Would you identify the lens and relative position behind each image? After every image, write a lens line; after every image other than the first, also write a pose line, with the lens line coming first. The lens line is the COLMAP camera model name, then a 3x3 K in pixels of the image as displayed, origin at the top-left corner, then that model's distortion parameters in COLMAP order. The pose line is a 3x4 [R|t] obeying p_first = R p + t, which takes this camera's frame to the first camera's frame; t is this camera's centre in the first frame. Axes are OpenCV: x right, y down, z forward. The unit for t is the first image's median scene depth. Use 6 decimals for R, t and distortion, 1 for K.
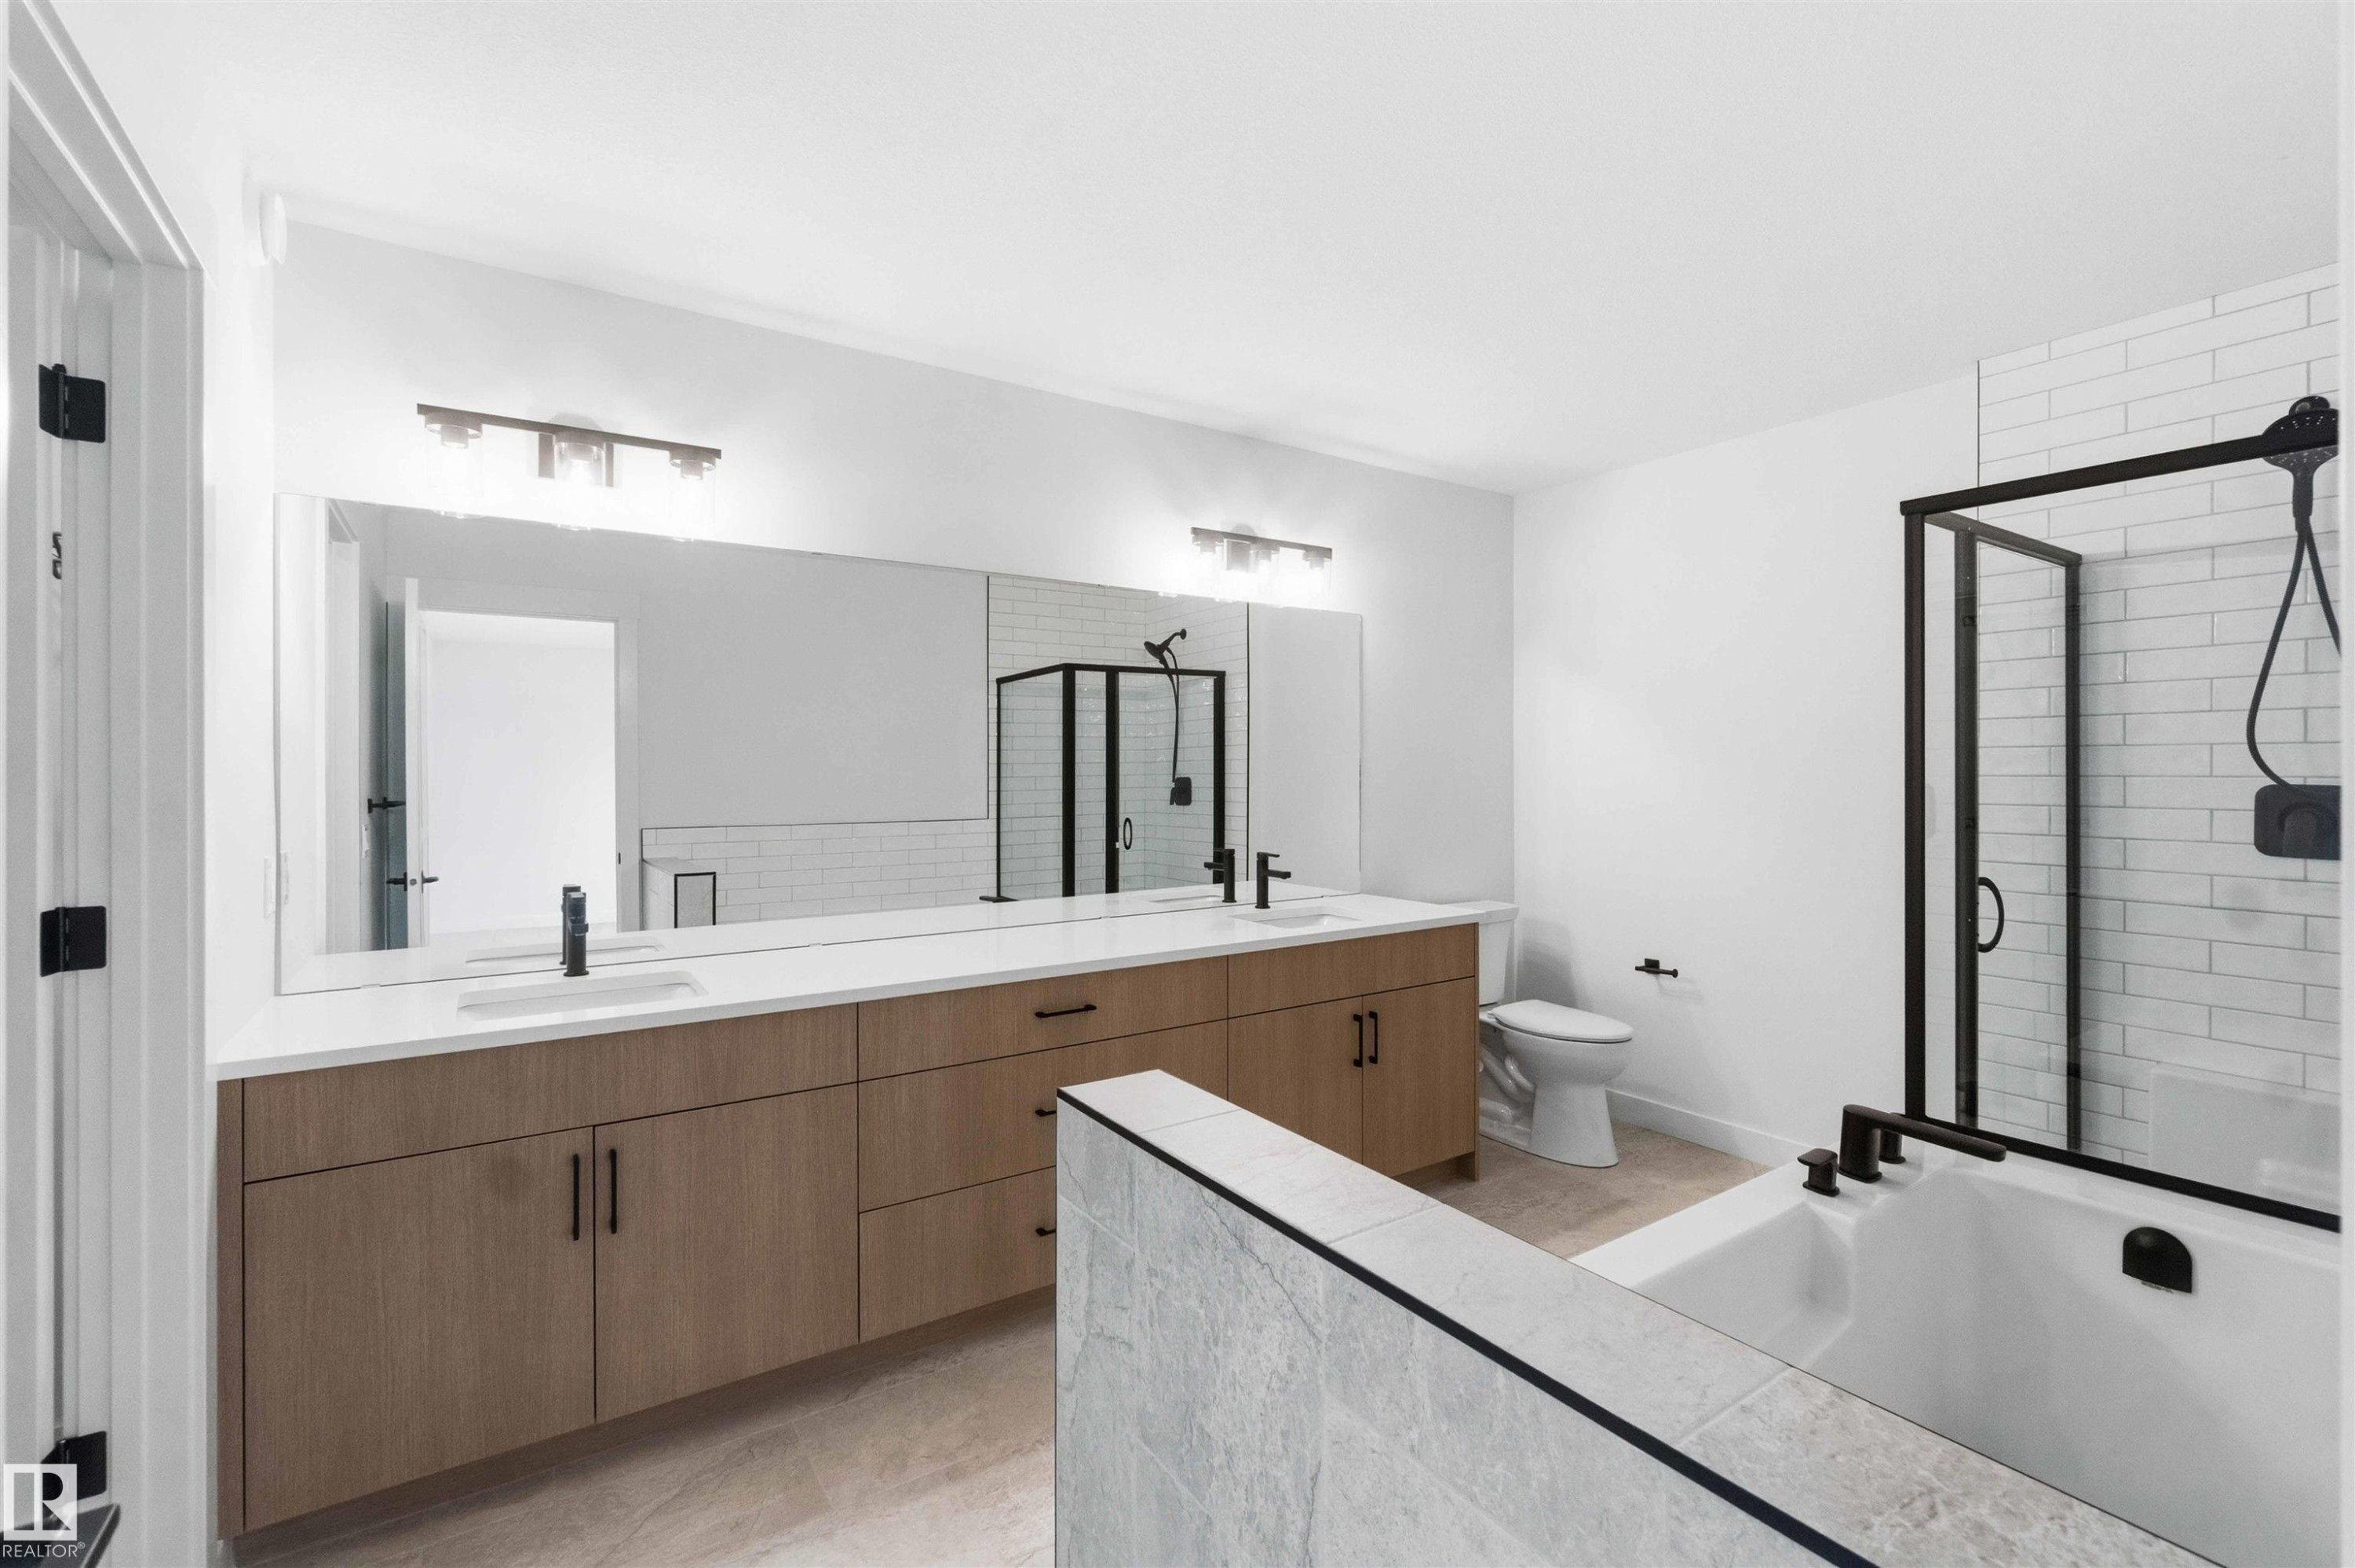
lens RADIAL K [[1022.8, 0, 1173.1], [0, 1022.8, 776.3], [0, 0, 1]] dist [-0.005594, 0.001093]
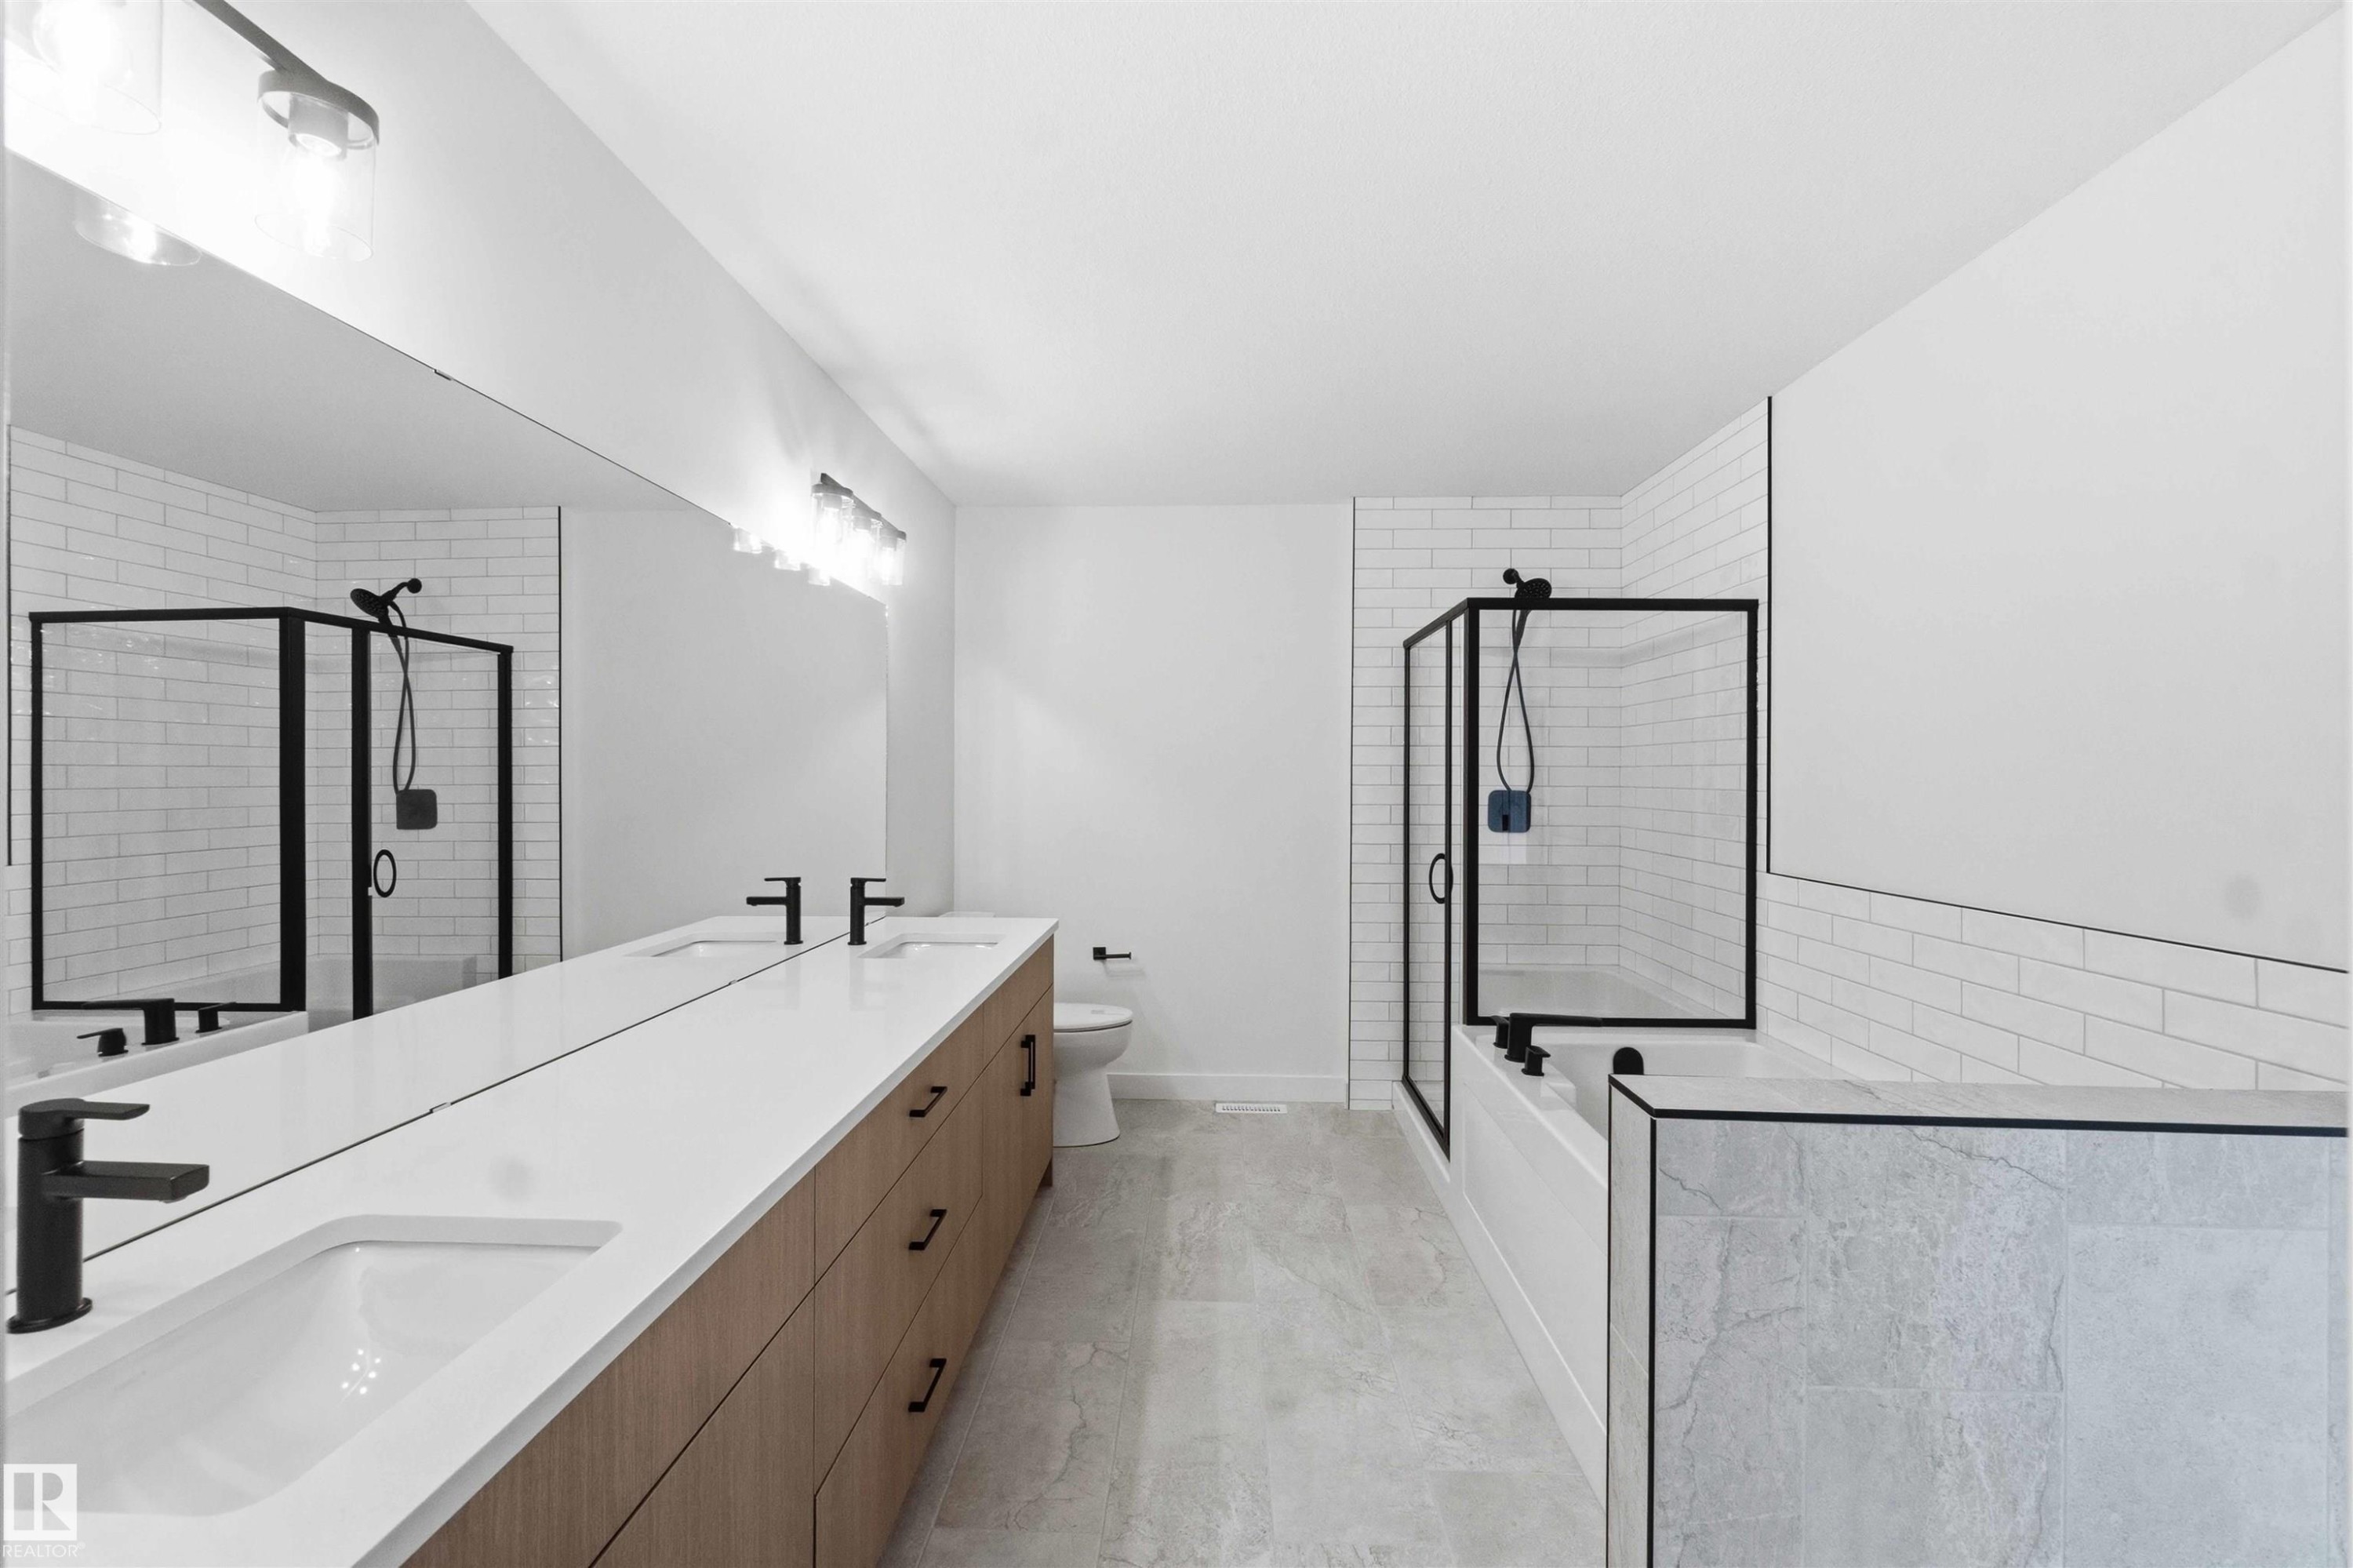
lens RADIAL K [[1022.1, 0, 1172.1], [0, 1022.1, 776.3], [0, 0, 1]] dist [-0.005594, 0.001093]
pose [[0.590250, 0.003731, 0.807212, -1.220254], [0.001667, 0.999982, -0.005840, -0.010104], [-0.807219, 0.004793, 0.590233, 0.820010]]
